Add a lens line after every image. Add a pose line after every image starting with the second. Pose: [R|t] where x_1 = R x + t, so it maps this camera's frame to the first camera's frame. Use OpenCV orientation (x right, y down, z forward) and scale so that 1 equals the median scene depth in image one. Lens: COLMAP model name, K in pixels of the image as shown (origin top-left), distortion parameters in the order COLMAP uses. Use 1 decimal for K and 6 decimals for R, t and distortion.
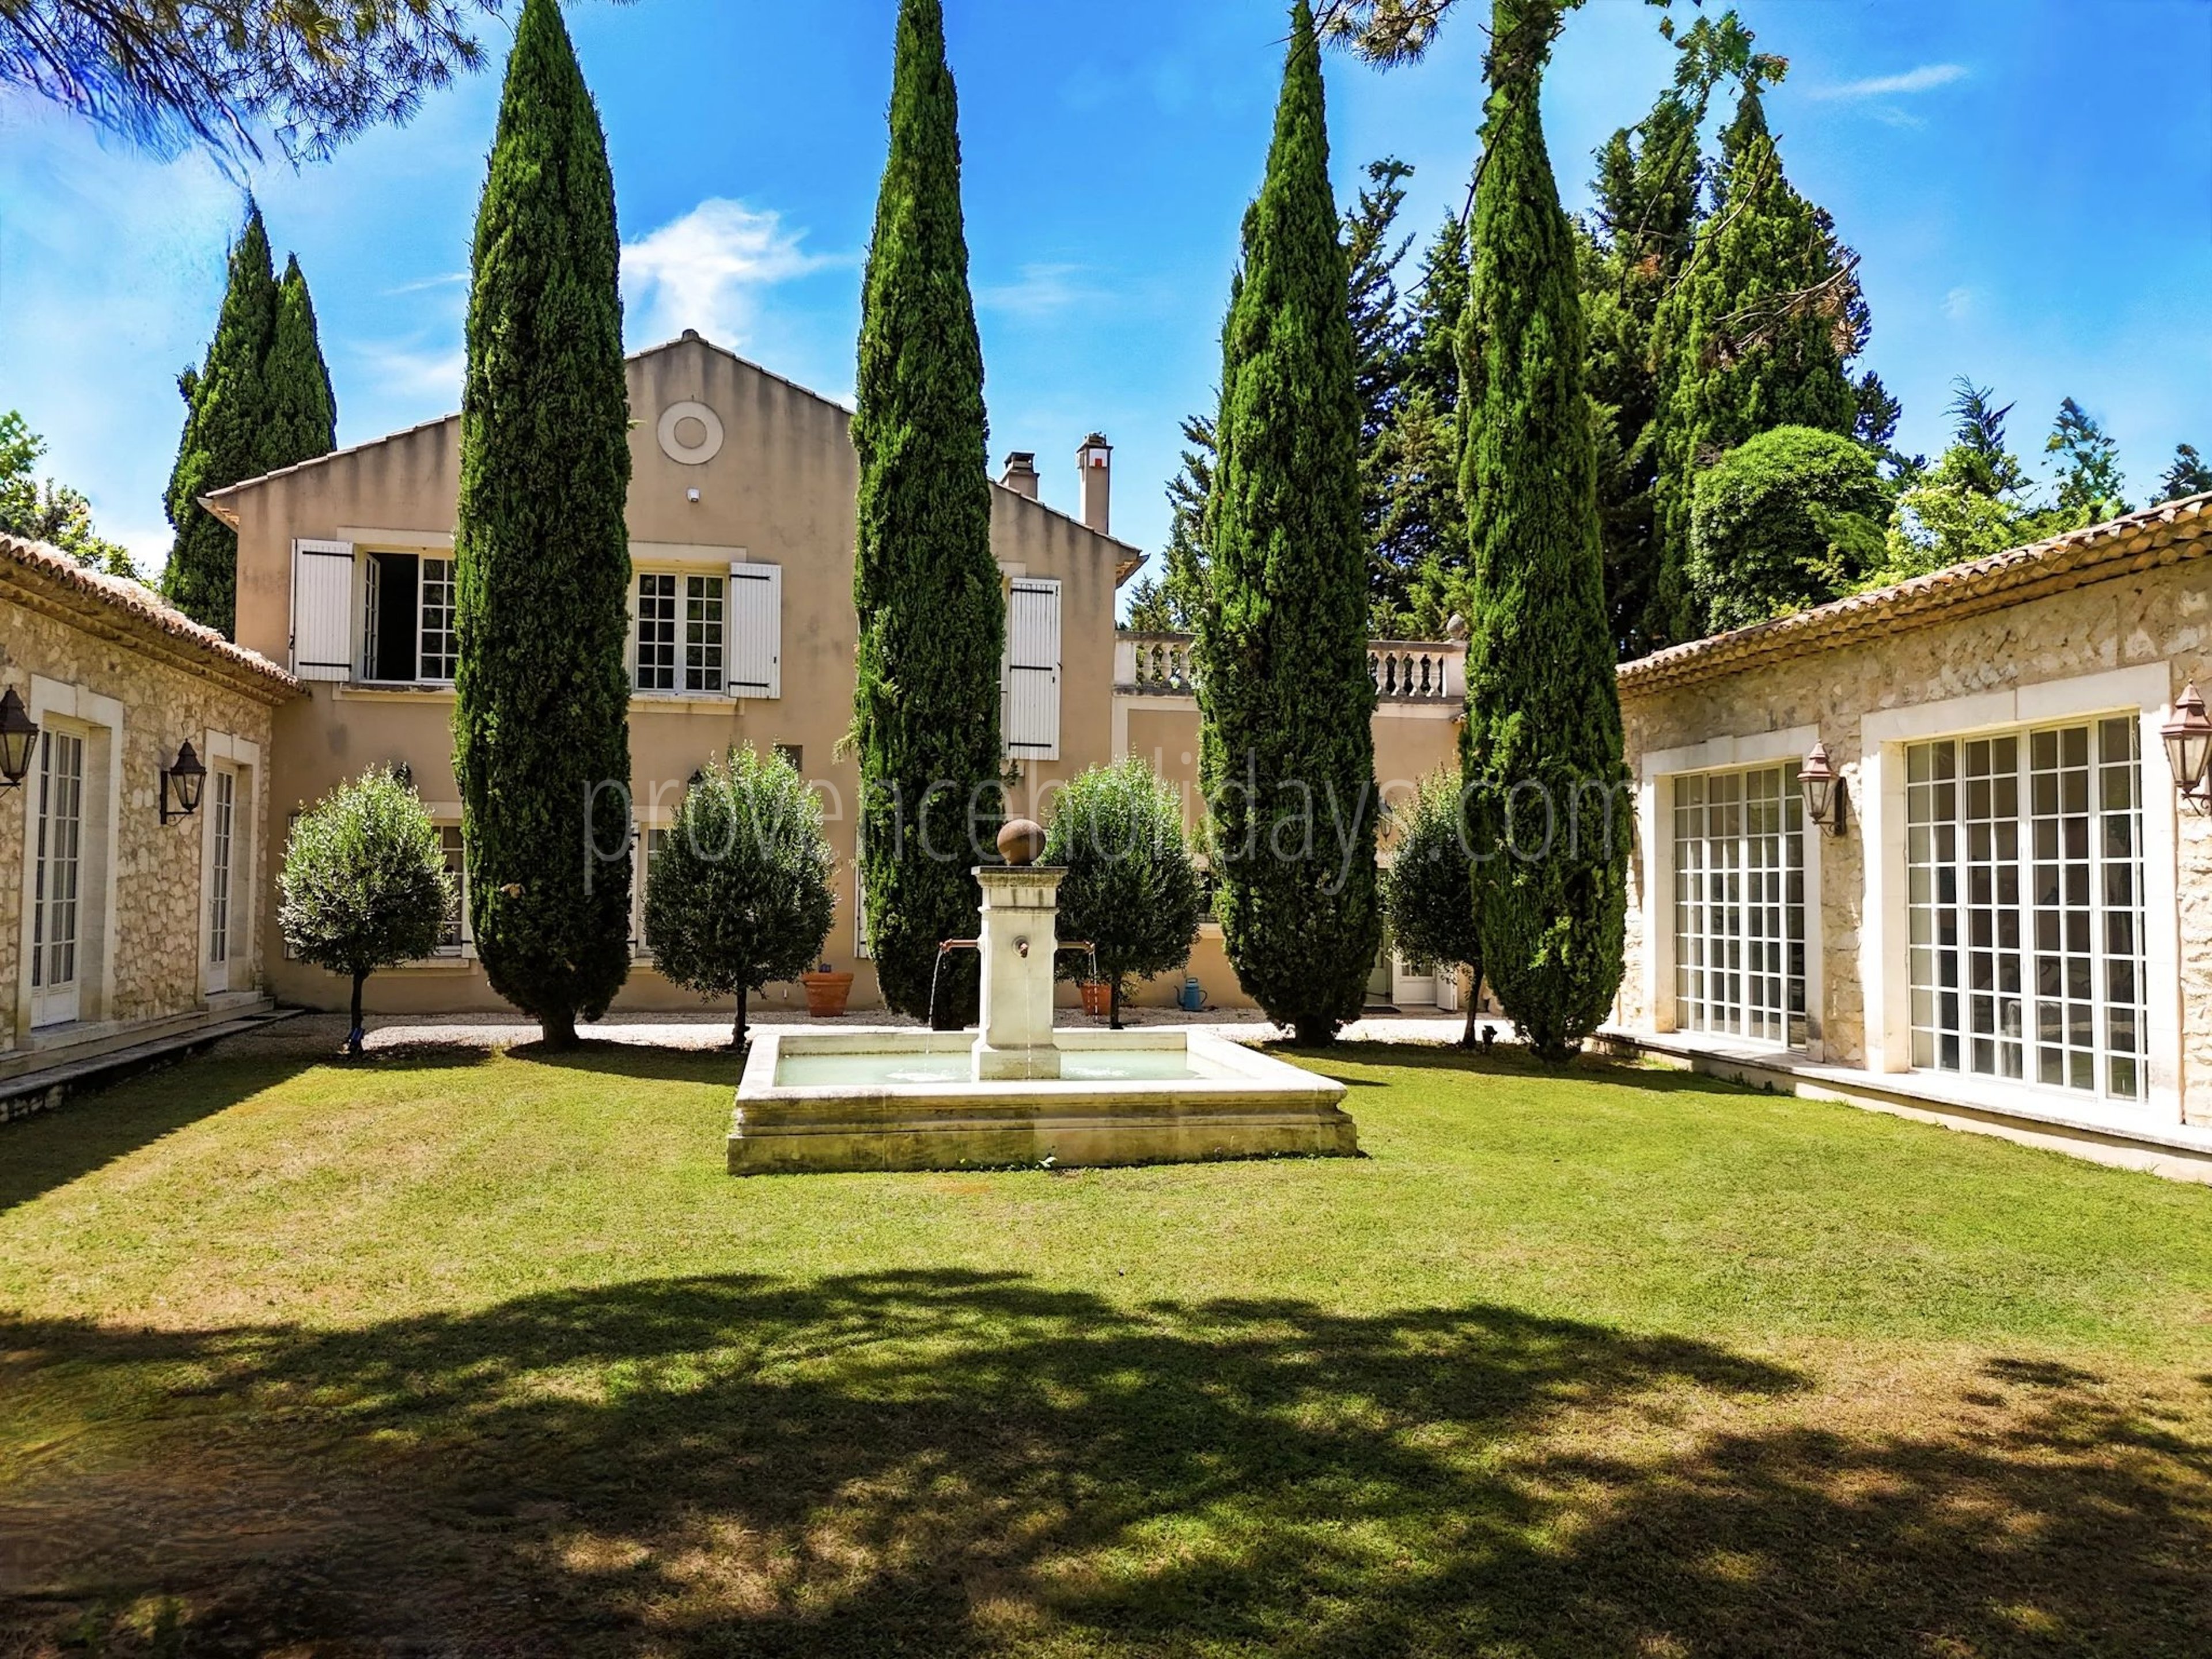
lens RADIAL K [[1652.2, 0, 1106.0], [0, 1652.2, 829.5], [0, 0, 1]] dist [0.047359, -0.037961]
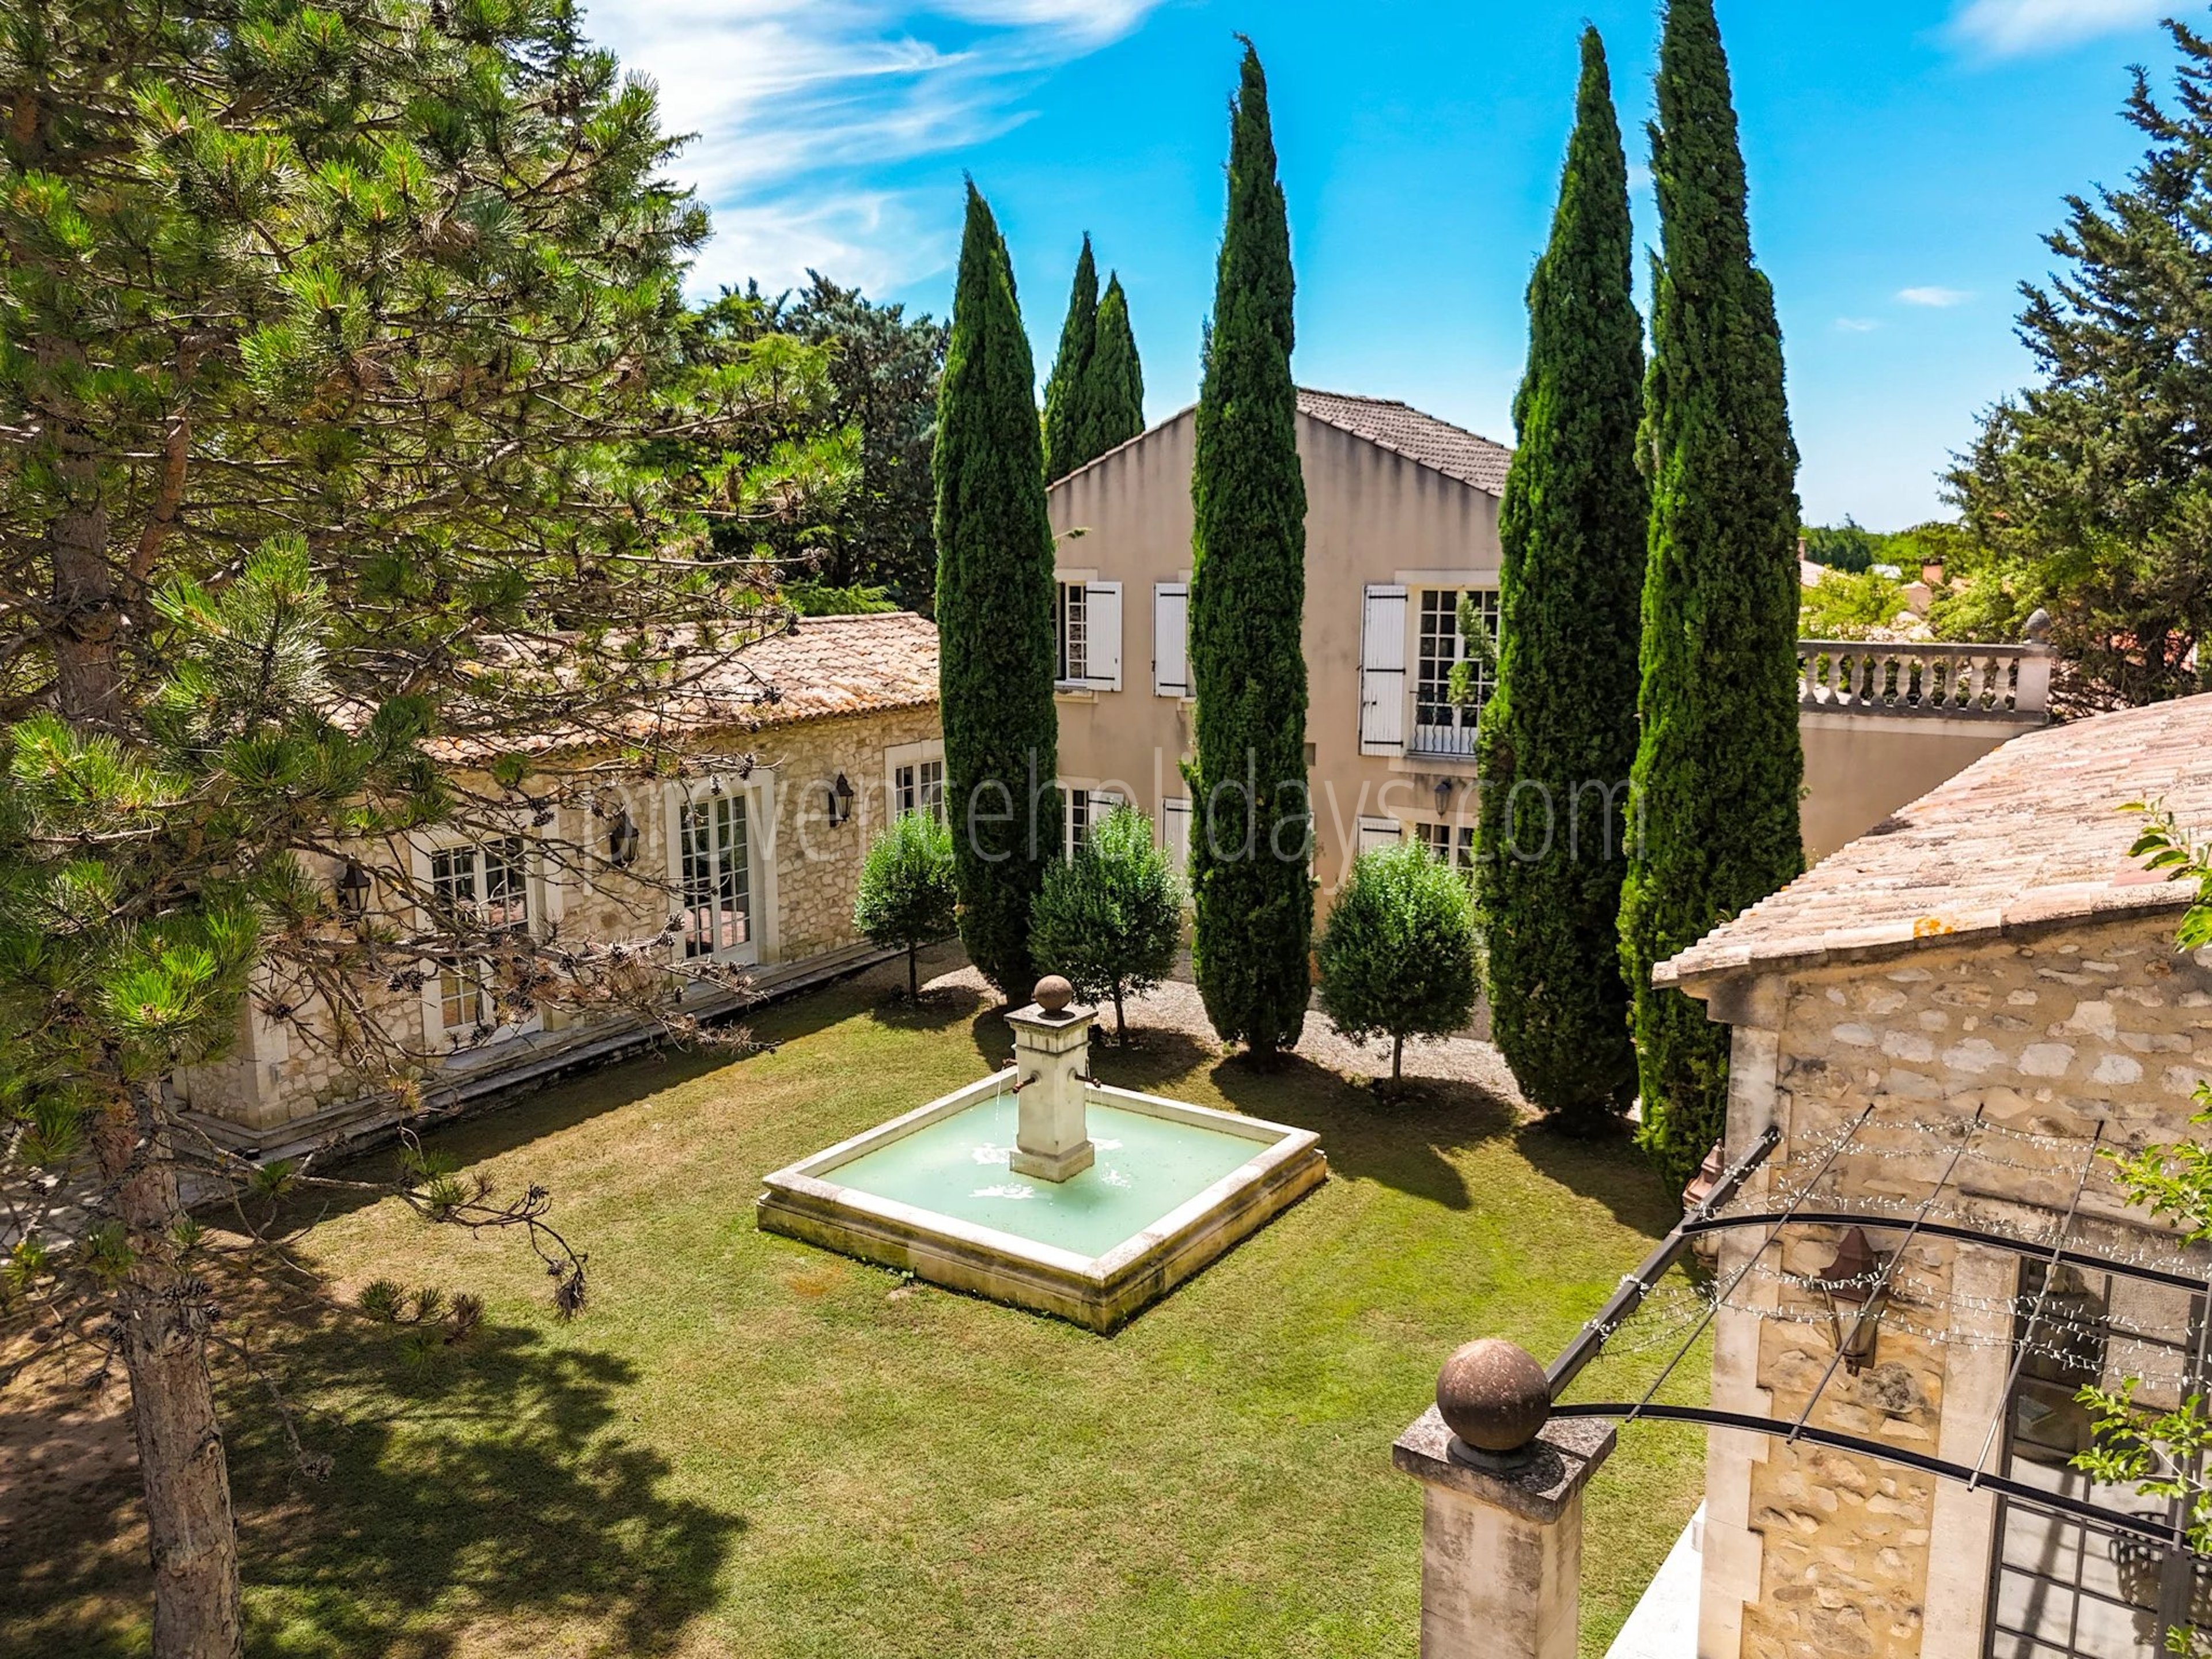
lens RADIAL K [[1652.2, 0, 1106.0], [0, 1652.2, 829.5], [0, 0, 1]] dist [0.047359, -0.037961]
pose [[0.714875, 0.107201, -0.690986, 0.855561], [0.033445, 0.981805, 0.186921, -0.359454], [0.698452, -0.156735, 0.698283, 0.164104]]
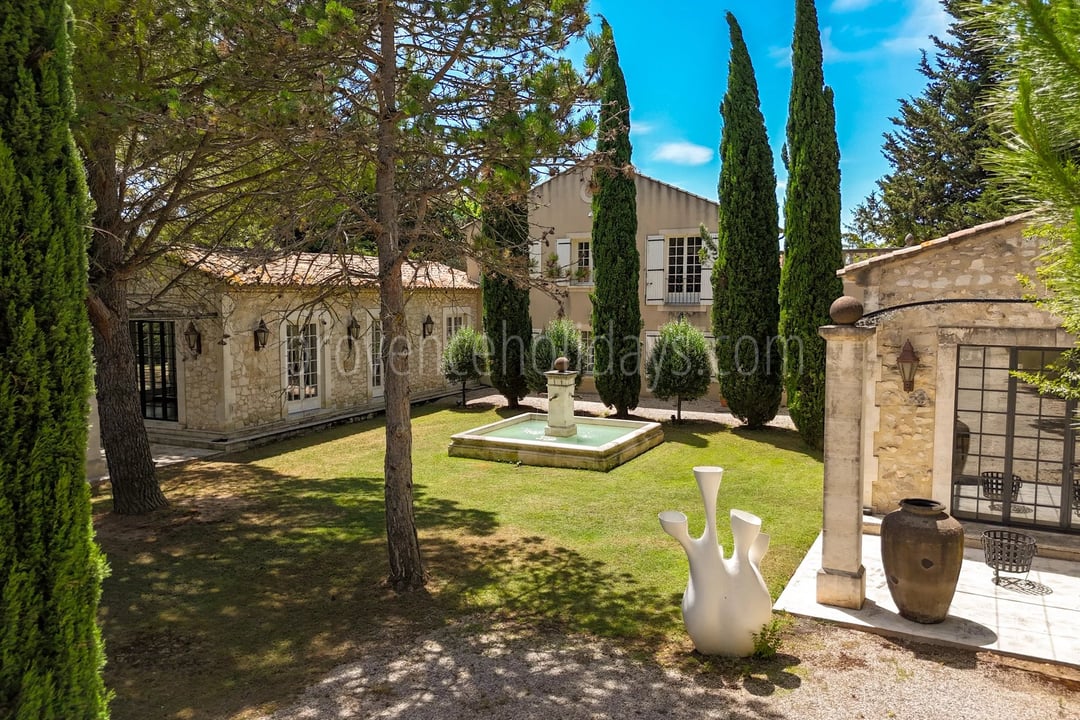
lens RADIAL K [[803.7, 0, 540.0], [0, 803.7, 360.0], [0, 0, 1]] dist [0.037987, -0.011840]
pose [[0.796381, 0.040652, -0.603428, 0.873781], [0.027501, 0.994272, 0.103277, -0.165740], [0.604170, -0.098843, 0.790701, -0.271159]]
